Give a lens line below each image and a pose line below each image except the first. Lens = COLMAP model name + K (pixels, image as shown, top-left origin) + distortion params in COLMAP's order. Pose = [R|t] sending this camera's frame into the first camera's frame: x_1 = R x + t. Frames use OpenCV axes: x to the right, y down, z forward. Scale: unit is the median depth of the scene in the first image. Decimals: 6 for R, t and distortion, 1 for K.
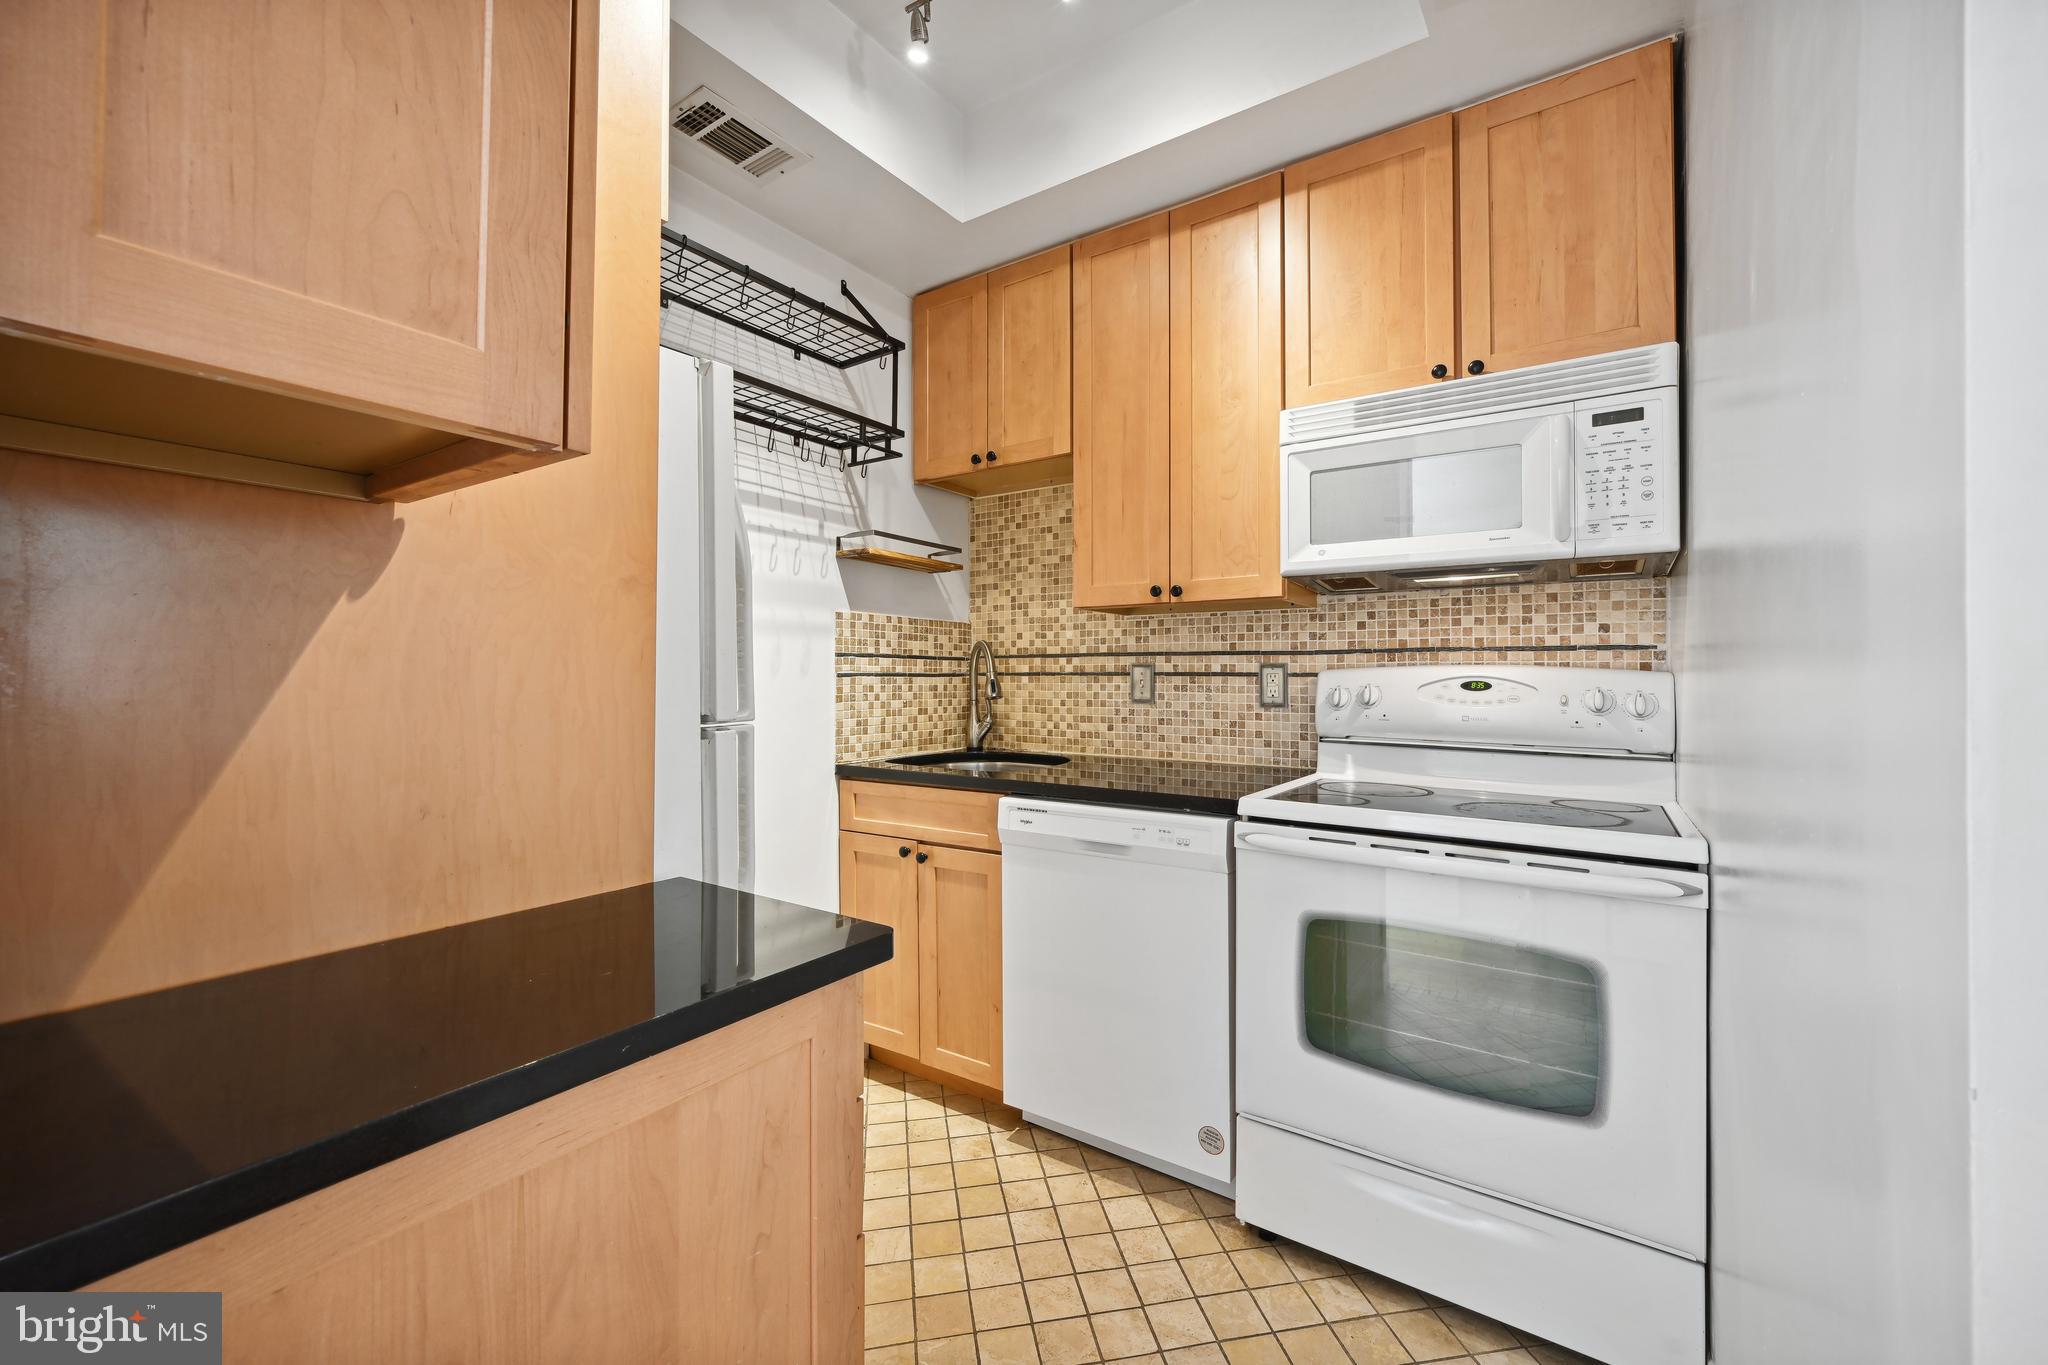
lens RADIAL K [[829.4, 0, 1030.9], [0, 829.4, 675.2], [0, 0, 1]] dist [-0.000027, -0.000393]
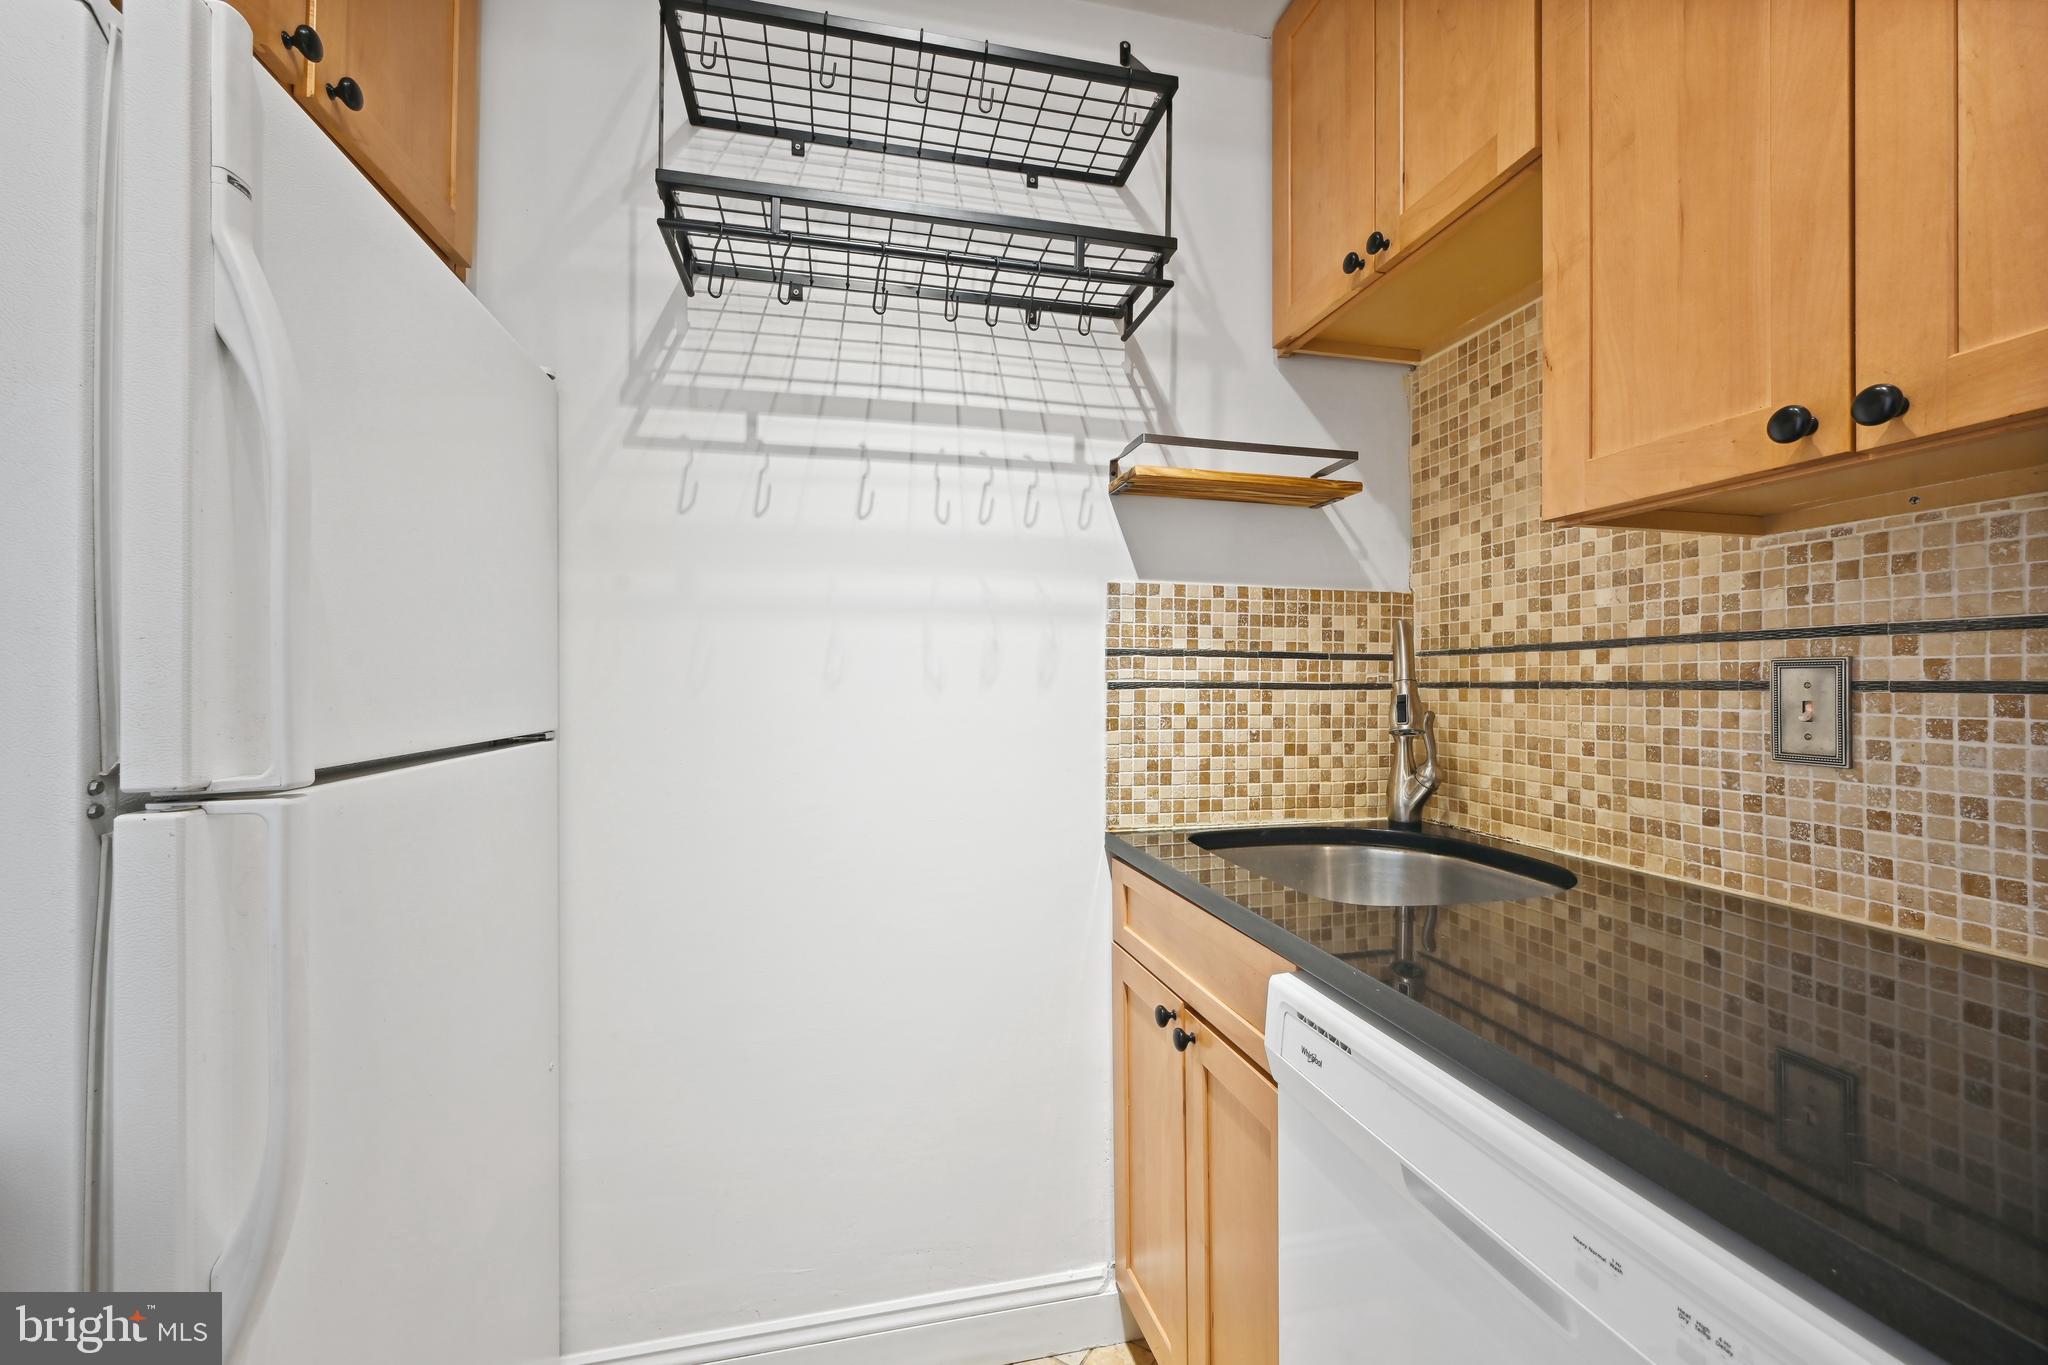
lens RADIAL K [[829.4, 0, 1013.2], [0, 829.4, 678.9], [0, 0, 1]] dist [-0.000027, -0.000393]
pose [[0.731523, -0.001309, -0.681815, 0.123619], [-0.003663, 0.999976, -0.005849, -0.001203], [0.681807, 0.006776, 0.731501, 0.471334]]
